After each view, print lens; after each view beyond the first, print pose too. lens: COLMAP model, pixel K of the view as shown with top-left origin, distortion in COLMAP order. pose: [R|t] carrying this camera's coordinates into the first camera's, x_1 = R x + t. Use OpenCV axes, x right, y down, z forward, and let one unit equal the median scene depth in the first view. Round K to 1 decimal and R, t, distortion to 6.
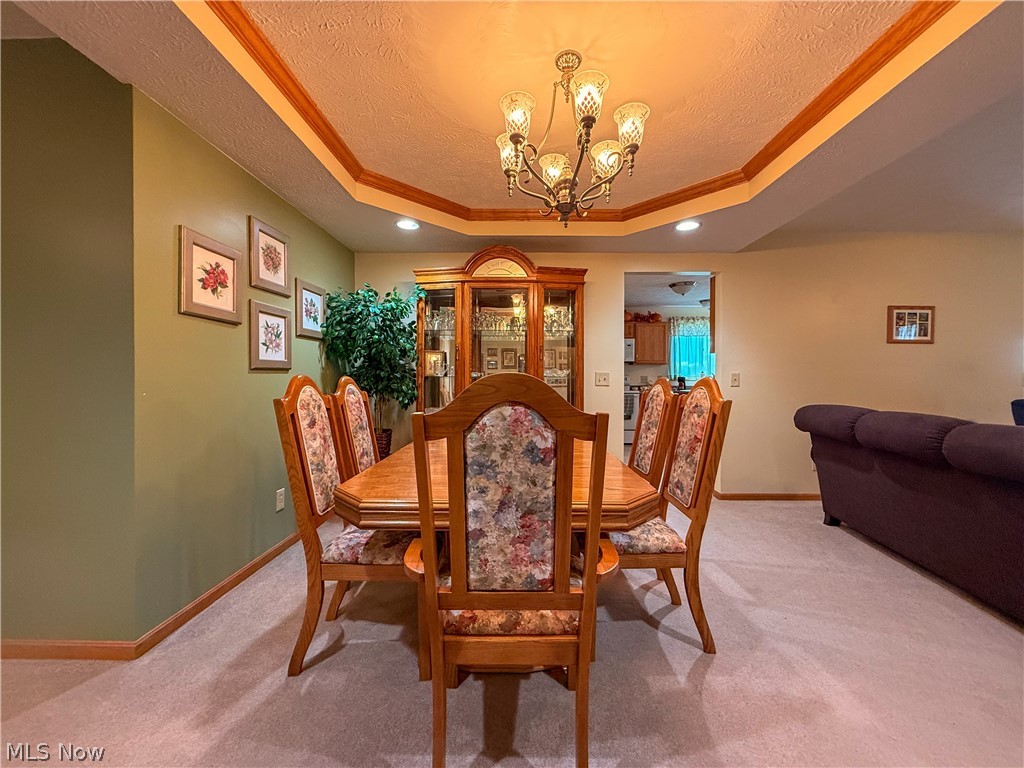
lens RADIAL K [[407.5, 0, 512.0], [0, 407.5, 384.0], [0, 0, 1]] dist [0.000885, -0.000047]
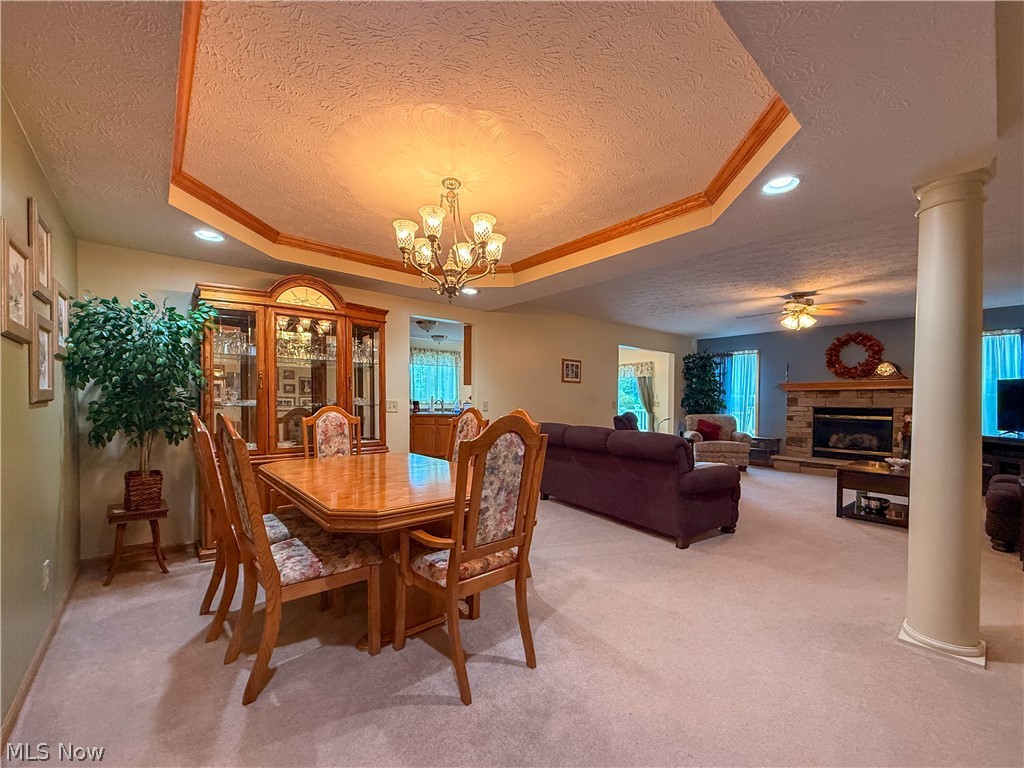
lens RADIAL K [[416.1, 0, 511.2], [0, 416.1, 408.7], [0, 0, 1]] dist [-0.000244, -0.000074]
pose [[0.754384, -0.012751, 0.656309, -0.498369], [0.005009, 0.999894, 0.013668, -0.032892], [-0.656414, -0.007023, 0.754368, -0.161081]]
